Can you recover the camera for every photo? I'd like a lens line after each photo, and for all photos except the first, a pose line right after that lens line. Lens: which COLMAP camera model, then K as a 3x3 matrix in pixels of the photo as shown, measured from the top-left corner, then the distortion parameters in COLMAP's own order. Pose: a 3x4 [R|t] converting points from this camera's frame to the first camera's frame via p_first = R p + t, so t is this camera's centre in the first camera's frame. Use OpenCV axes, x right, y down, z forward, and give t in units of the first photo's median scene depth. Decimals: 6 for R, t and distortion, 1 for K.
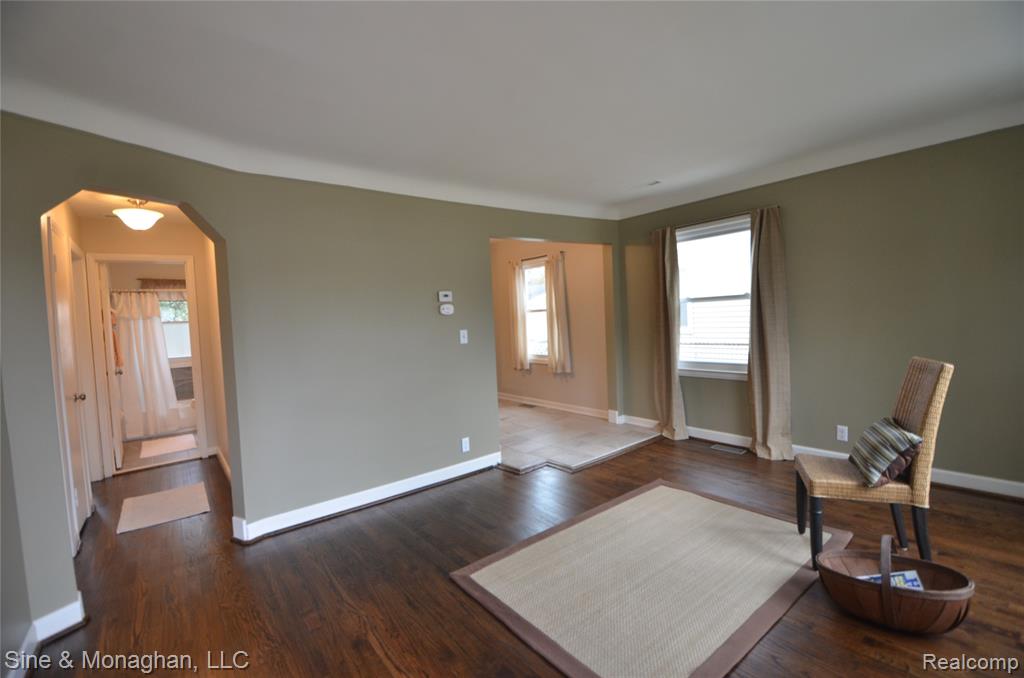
lens RADIAL K [[468.9, 0, 512.6], [0, 468.9, 331.5], [0, 0, 1]] dist [-0.000800, -0.011205]
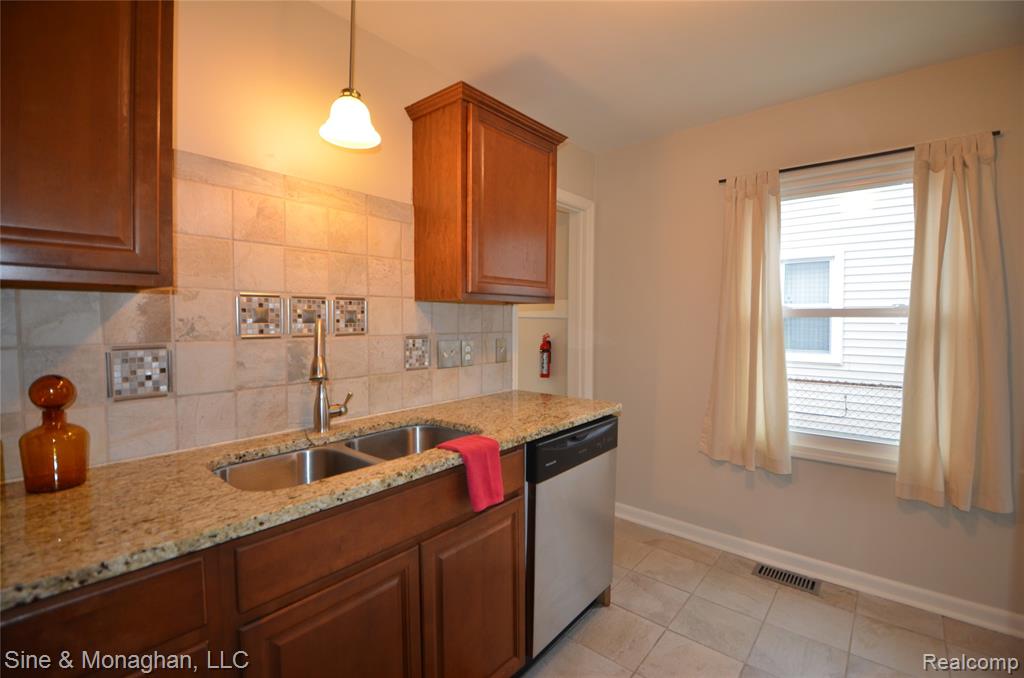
lens RADIAL K [[452.4, 0, 489.5], [0, 452.4, 339.9], [0, 0, 1]] dist [0.021991, -0.016977]
pose [[0.985462, 0.029311, 0.167347, -0.598721], [-0.027815, 0.999549, -0.011276, -0.031364], [-0.167602, 0.006457, 0.985834, 1.597416]]
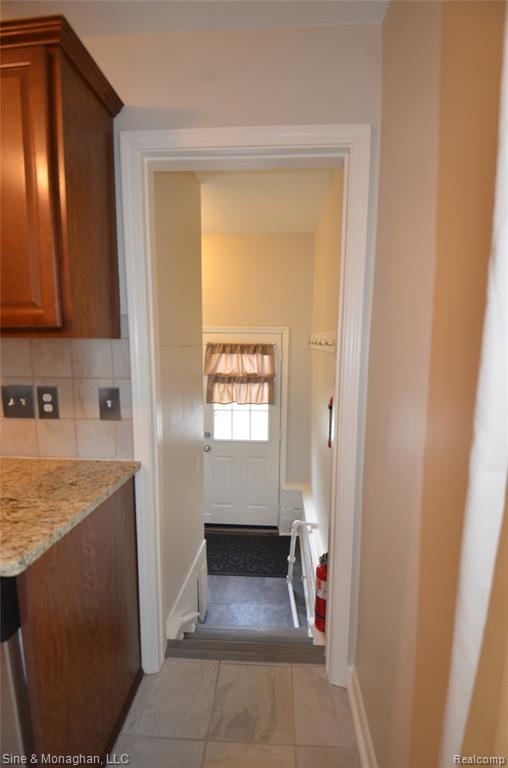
lens RADIAL K [[344.0, 0, 254.0], [0, 344.0, 384.0], [0, 0, 1]] dist [-0.001680, -0.000348]
pose [[0.729213, 0.121164, -0.673475, -0.001818], [-0.070118, 0.992249, 0.102592, -0.108086], [0.680685, -0.027588, 0.732056, 2.209088]]
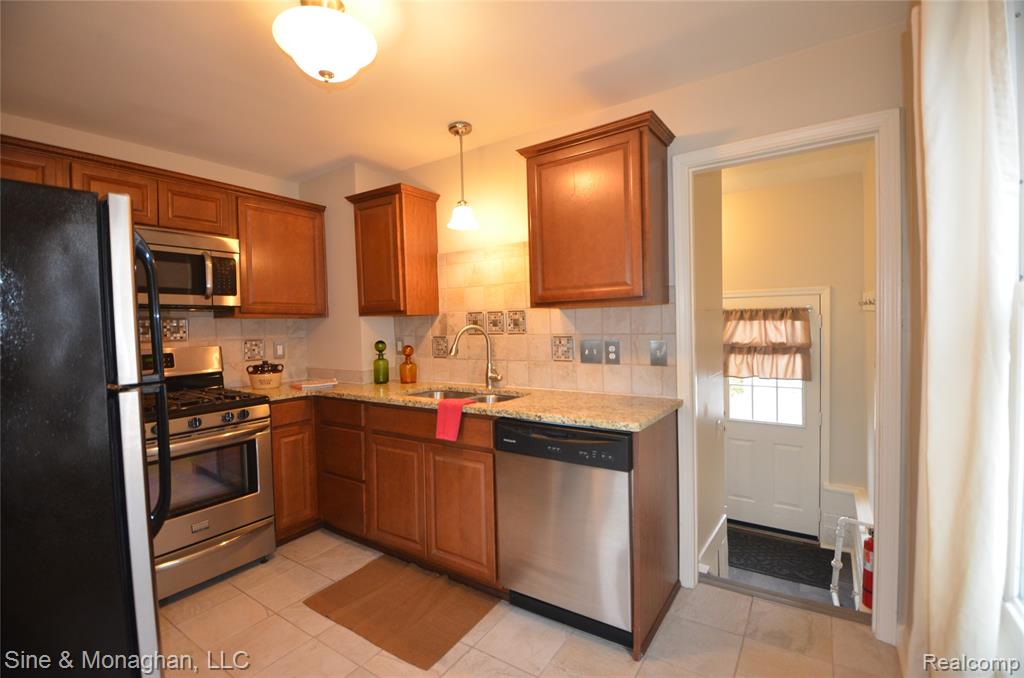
lens RADIAL K [[449.1, 0, 512.0], [0, 449.1, 339.0], [0, 0, 1]] dist [0.020545, -0.030858]
pose [[0.287063, 0.065662, -0.955658, 0.229757], [-0.033413, 0.997727, 0.058516, -0.084140], [0.957329, 0.015133, 0.288605, 1.940537]]
